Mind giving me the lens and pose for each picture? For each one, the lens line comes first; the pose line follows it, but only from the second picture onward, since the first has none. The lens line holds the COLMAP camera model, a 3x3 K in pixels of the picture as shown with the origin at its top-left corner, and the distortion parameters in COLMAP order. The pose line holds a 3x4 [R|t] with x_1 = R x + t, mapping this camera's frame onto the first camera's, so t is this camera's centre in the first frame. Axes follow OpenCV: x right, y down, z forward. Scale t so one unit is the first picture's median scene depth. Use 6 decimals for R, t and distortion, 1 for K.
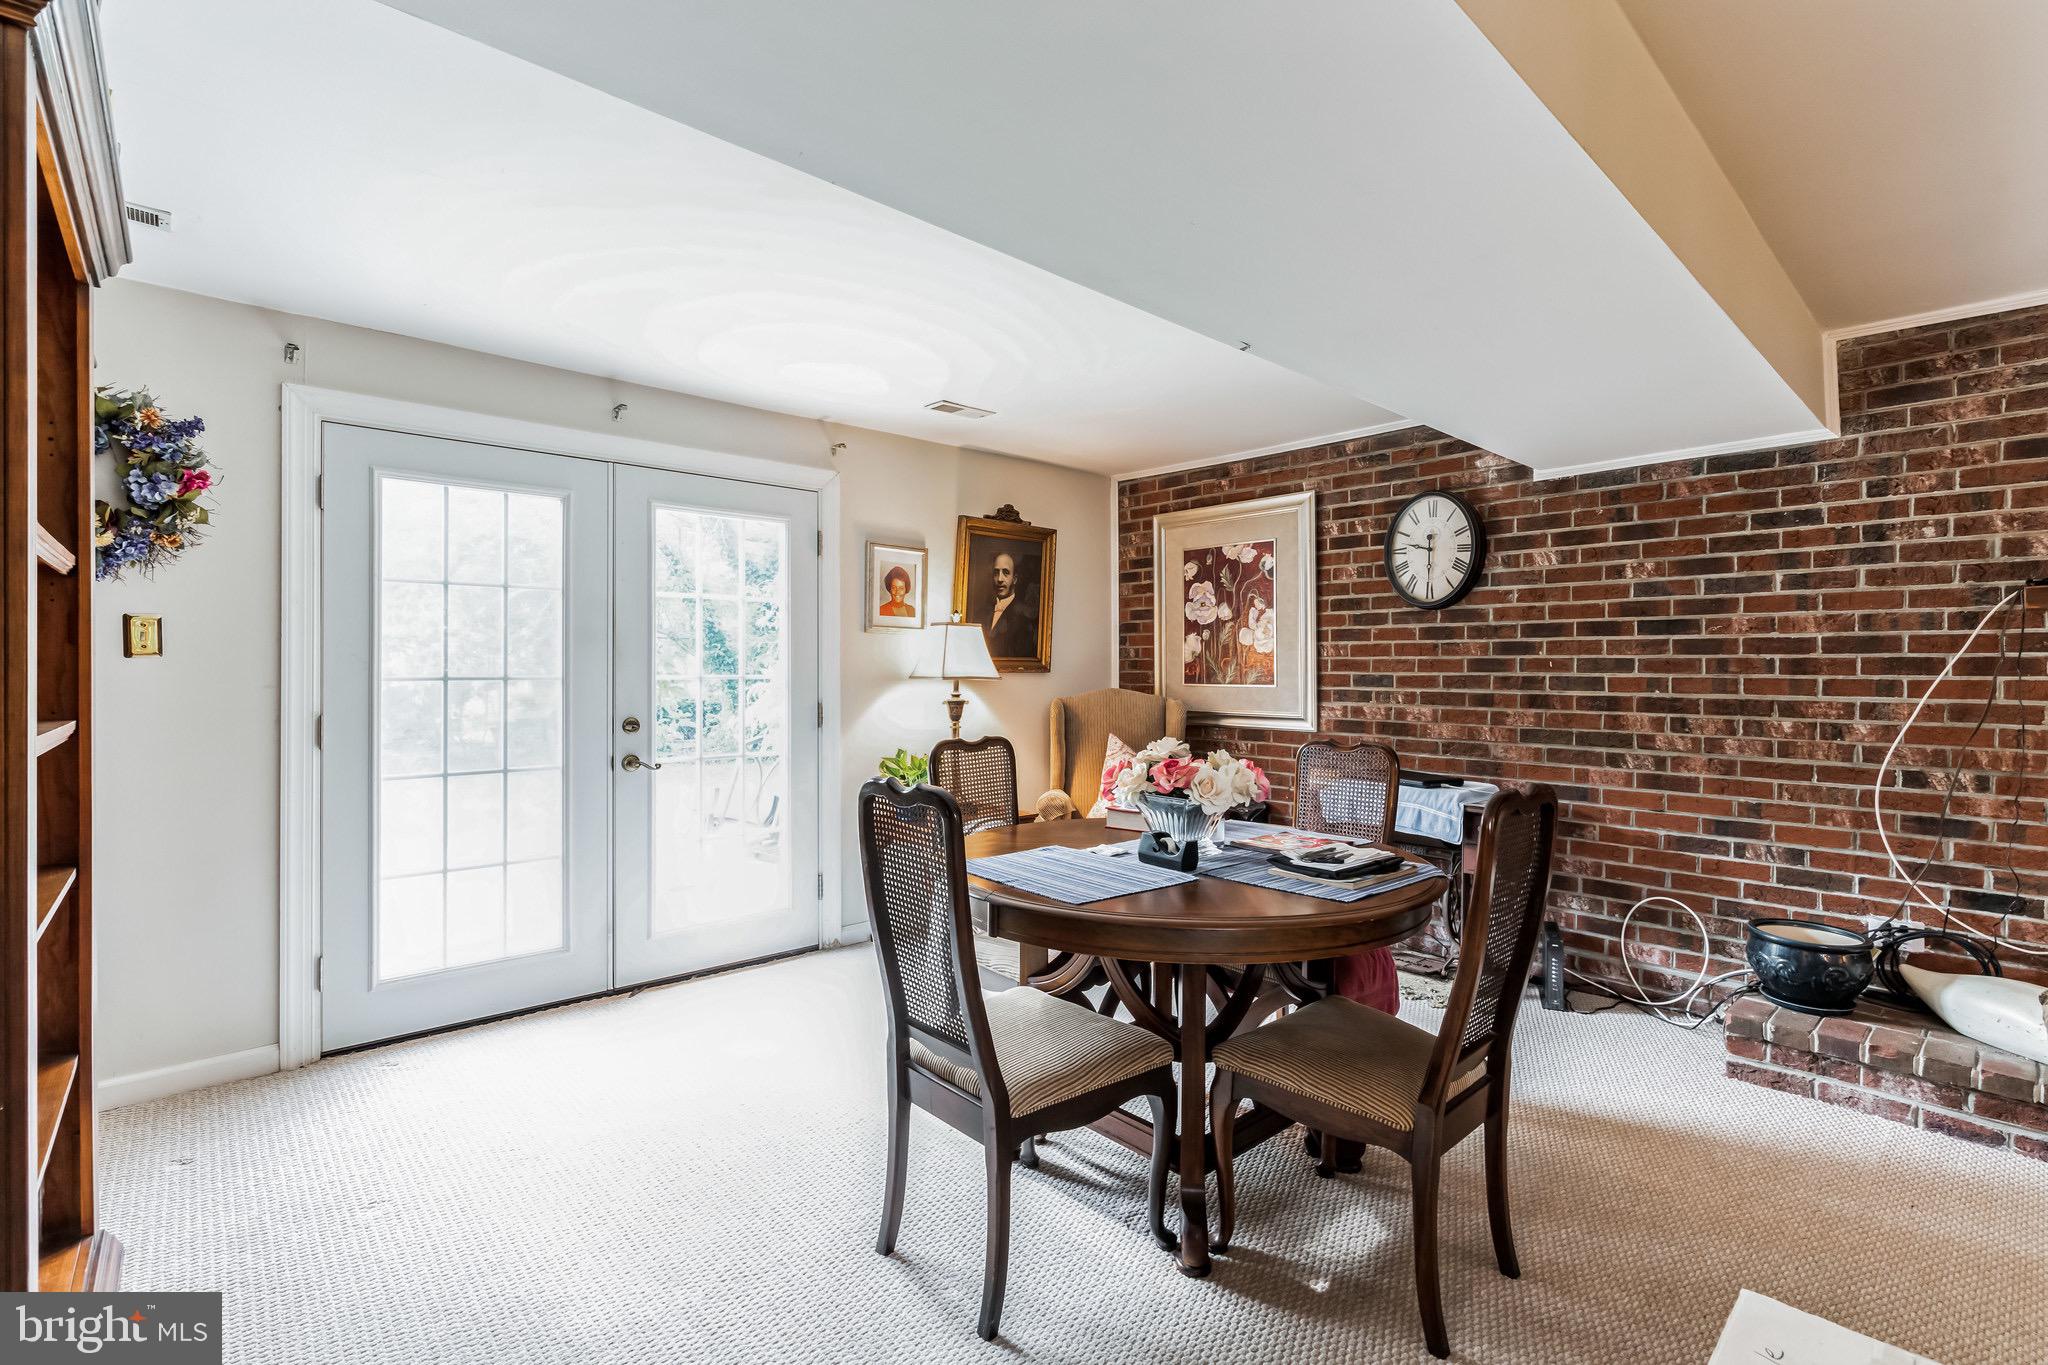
lens RADIAL K [[935.4, 0, 1028.7], [0, 935.4, 670.8], [0, 0, 1]] dist [-0.002785, 0.001990]
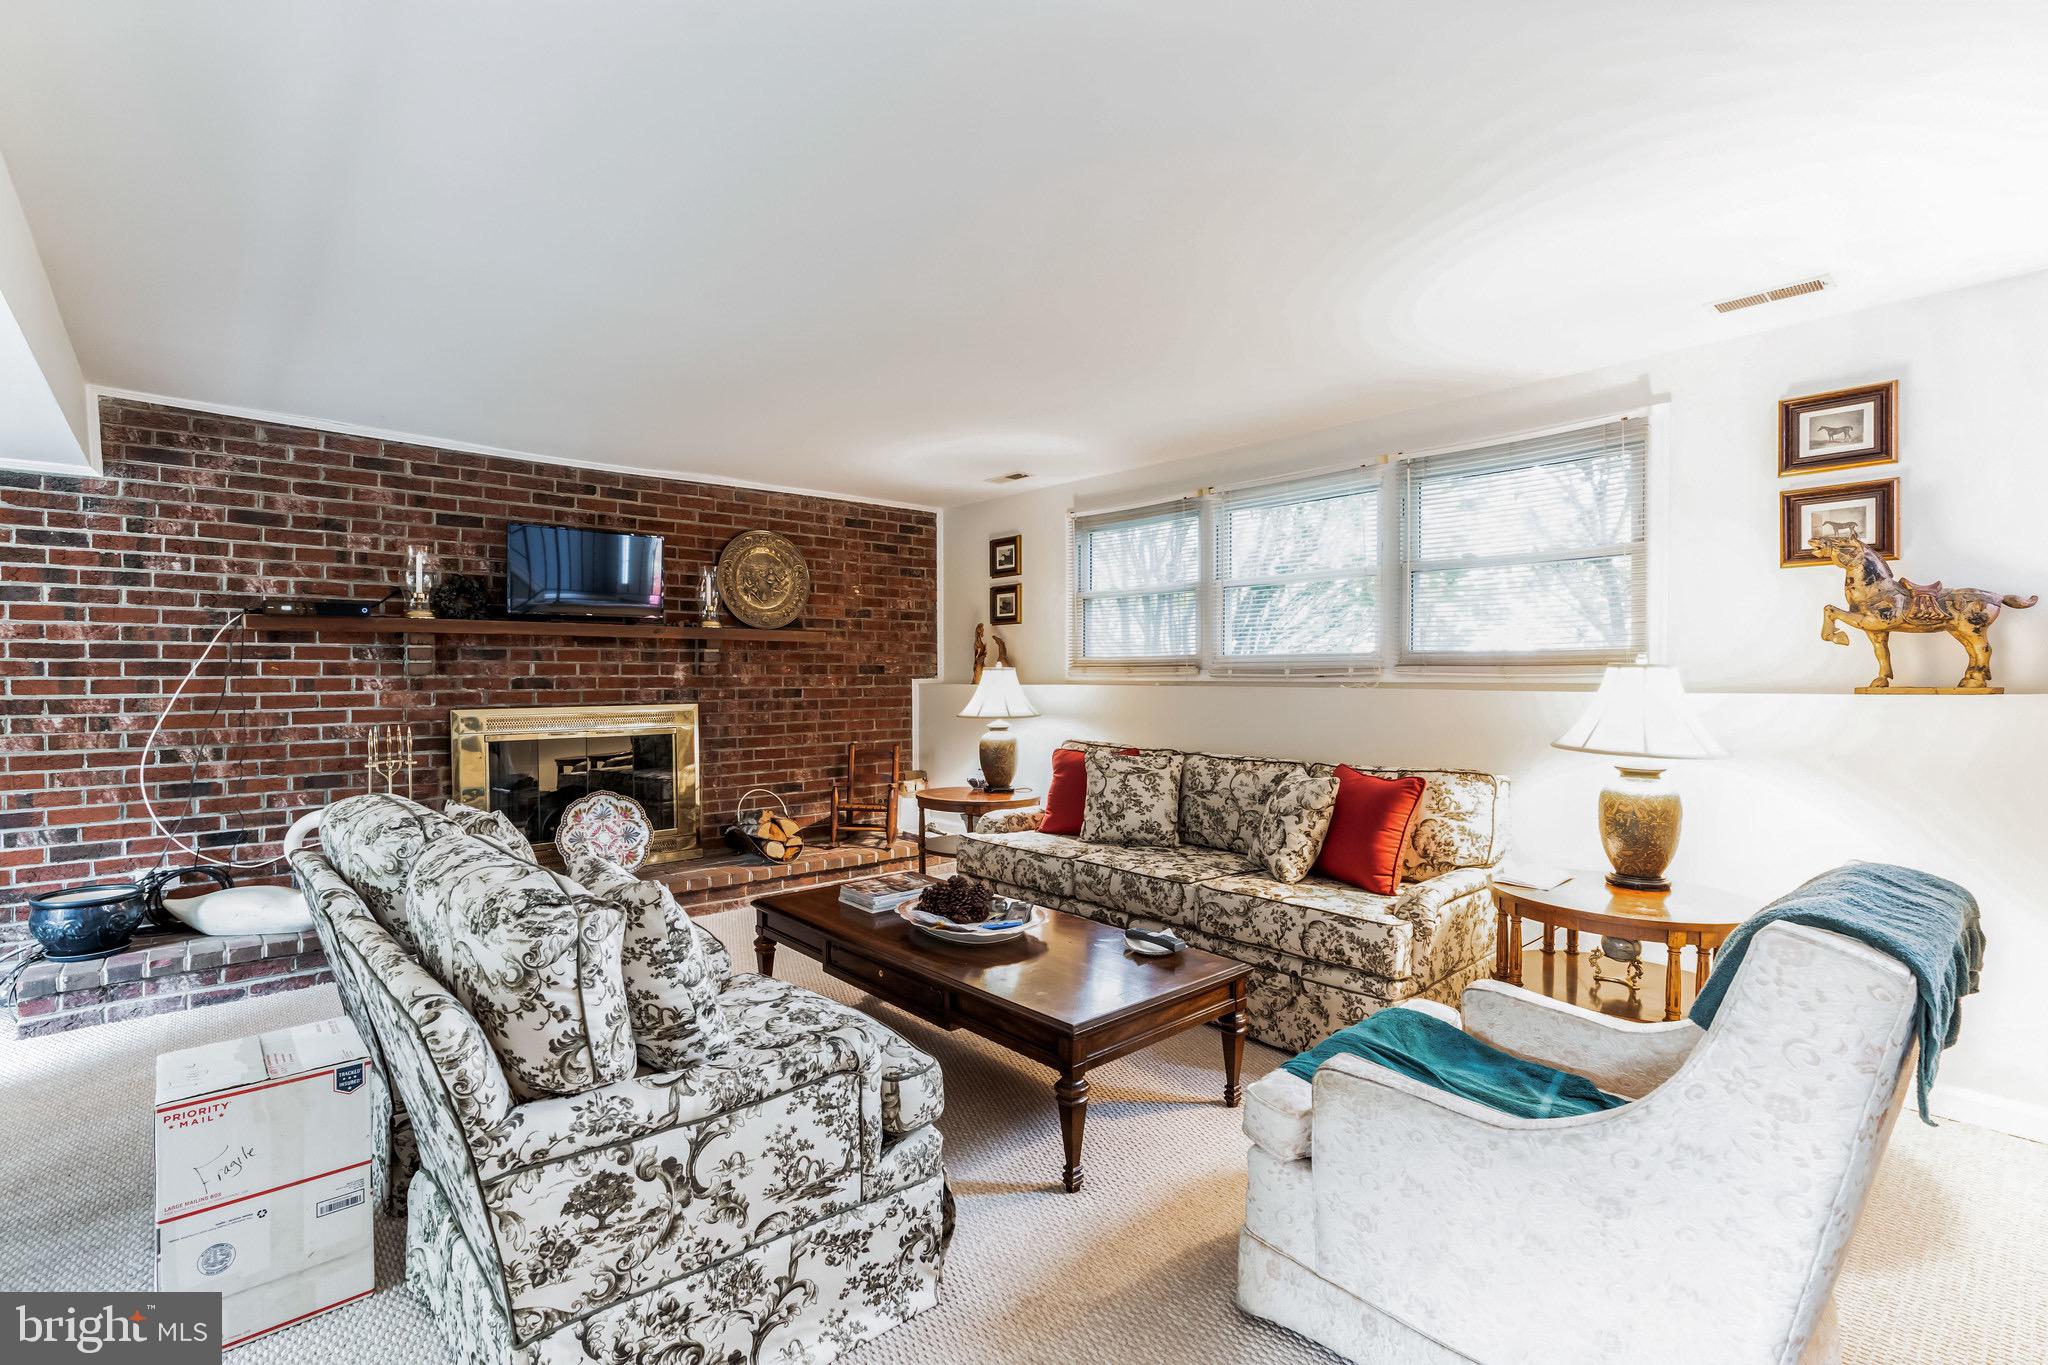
lens RADIAL K [[935.4, 0, 1020.6], [0, 935.4, 682.3], [0, 0, 1]] dist [-0.002785, 0.001990]
pose [[0.019135, -0.014743, 0.999708, -0.313838], [0.003867, 0.999885, 0.014671, -0.000962], [-0.999809, 0.003586, 0.019190, -0.198369]]
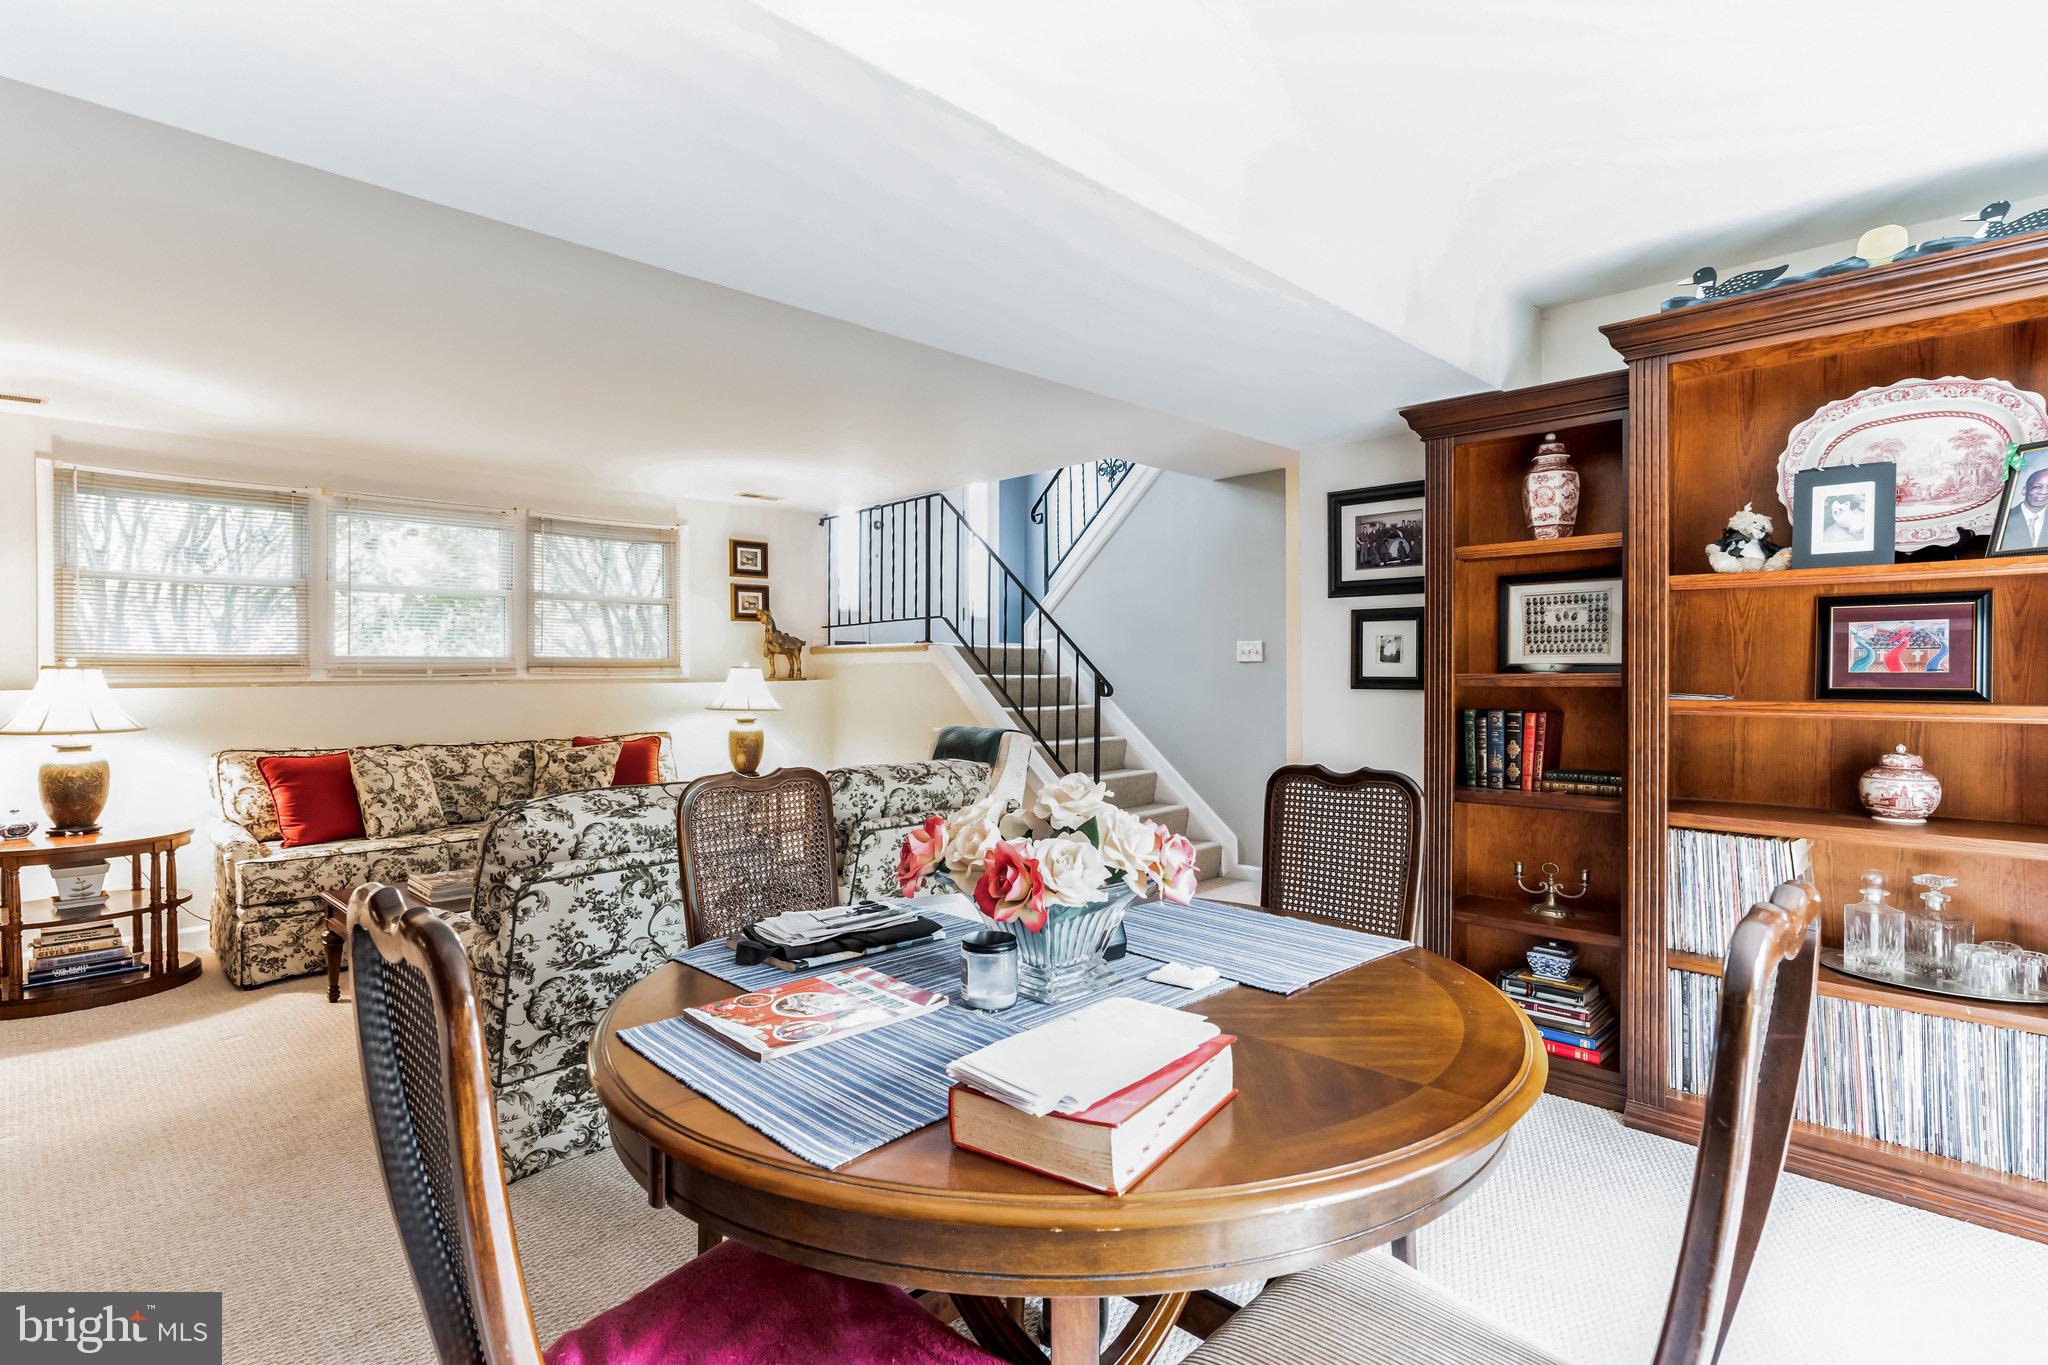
lens RADIAL K [[1025.8, 0, 1024.2], [0, 1025.8, 678.0], [0, 0, 1]] dist [-0.001003, 0.000953]
pose [[-0.999130, 0.001452, -0.041681, 0.173996], [0.001154, 0.999974, 0.007168, 0.005091], [0.041690, 0.007114, -0.999105, 1.335816]]
